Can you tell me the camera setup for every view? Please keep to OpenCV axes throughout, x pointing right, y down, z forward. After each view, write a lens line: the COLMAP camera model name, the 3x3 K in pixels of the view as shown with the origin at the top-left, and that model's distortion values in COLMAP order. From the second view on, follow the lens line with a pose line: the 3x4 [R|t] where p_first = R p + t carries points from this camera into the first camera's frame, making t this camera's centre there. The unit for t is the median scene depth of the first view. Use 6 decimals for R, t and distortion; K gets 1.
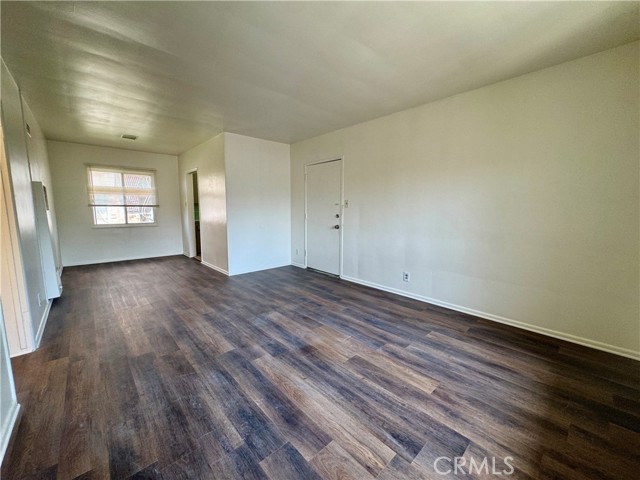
lens RADIAL K [[255.6, 0, 319.8], [0, 255.6, 240.4], [0, 0, 1]] dist [-0.002347, 0.000453]
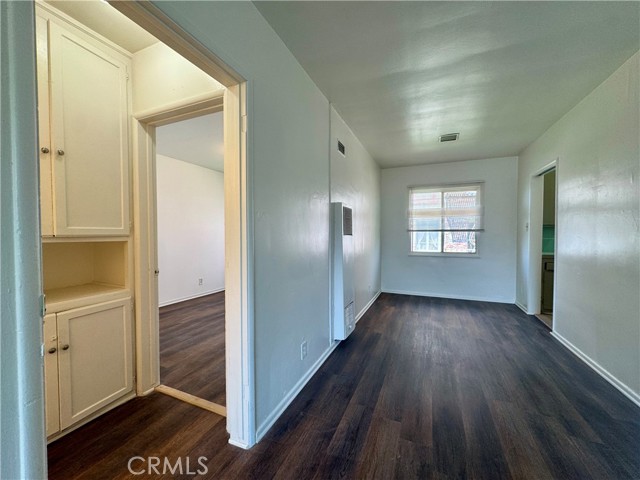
lens RADIAL K [[255.6, 0, 319.6], [0, 255.6, 239.5], [0, 0, 1]] dist [-0.002347, 0.000453]
pose [[0.403109, 0.012861, -0.915062, -0.169877], [-0.111252, 0.993174, -0.035050, -0.034204], [0.908364, 0.115931, 0.401788, 0.315109]]
